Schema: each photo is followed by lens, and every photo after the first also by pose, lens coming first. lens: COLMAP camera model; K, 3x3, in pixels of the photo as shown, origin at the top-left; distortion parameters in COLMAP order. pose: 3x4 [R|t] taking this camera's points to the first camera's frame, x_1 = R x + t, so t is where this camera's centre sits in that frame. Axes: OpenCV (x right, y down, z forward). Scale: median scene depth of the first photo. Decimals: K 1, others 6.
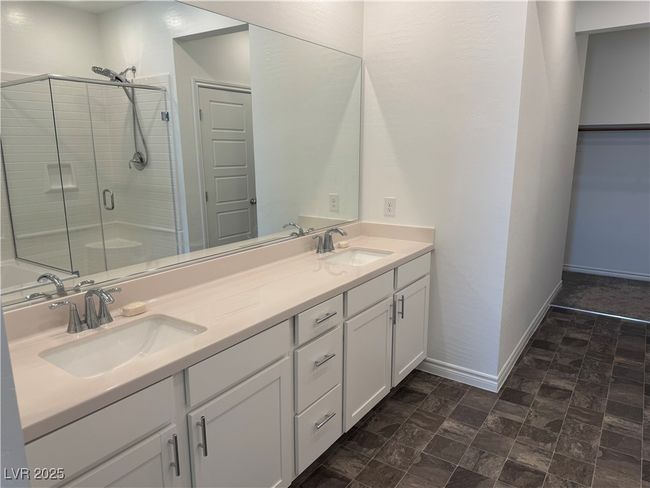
lens RADIAL K [[455.0, 0, 325.0], [0, 455.0, 244.0], [0, 0, 1]] dist [0.078634, -0.106930]
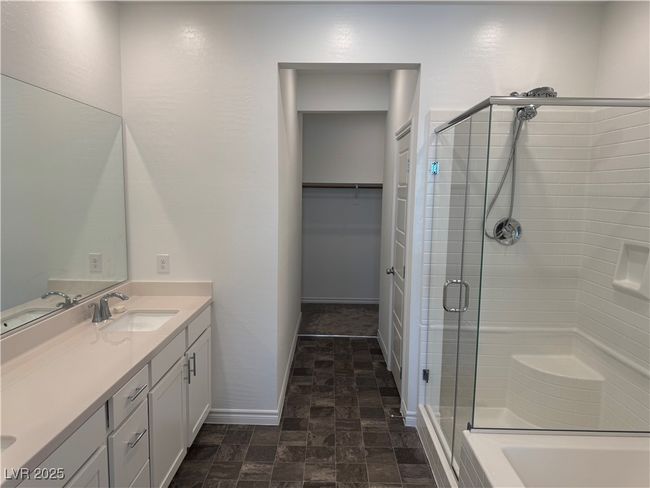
lens RADIAL K [[455.0, 0, 325.0], [0, 455.0, 244.0], [0, 0, 1]] dist [0.078634, -0.106930]
pose [[0.831894, -0.047417, 0.552904, -0.123223], [0.095393, 0.993731, -0.058305, -0.035107], [-0.546673, 0.101247, 0.831202, -0.026528]]
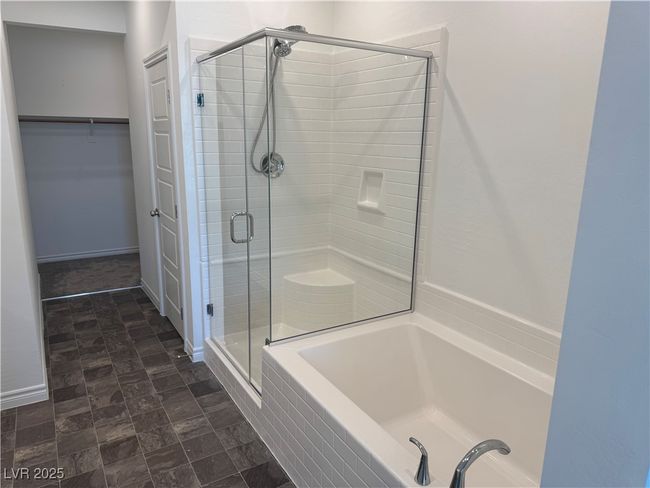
lens RADIAL K [[455.0, 0, 325.0], [0, 455.0, 244.0], [0, 0, 1]] dist [0.078634, -0.106930]
pose [[0.410505, -0.199899, 0.889677, -0.178563], [0.170251, 0.975321, 0.140586, -0.031313], [-0.895824, 0.093757, 0.434407, 0.029895]]
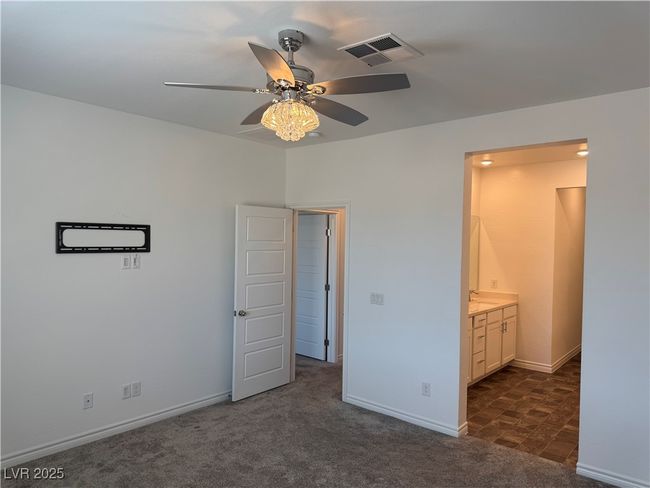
lens RADIAL K [[458.7, 0, 325.0], [0, 458.7, 244.0], [0, 0, 1]] dist [0.001227, 0.001582]
pose [[0.994247, 0.026457, -0.103790, -0.443385], [-0.046240, 0.980084, -0.193124, 0.194492], [0.096613, 0.196812, 0.975670, -1.236297]]
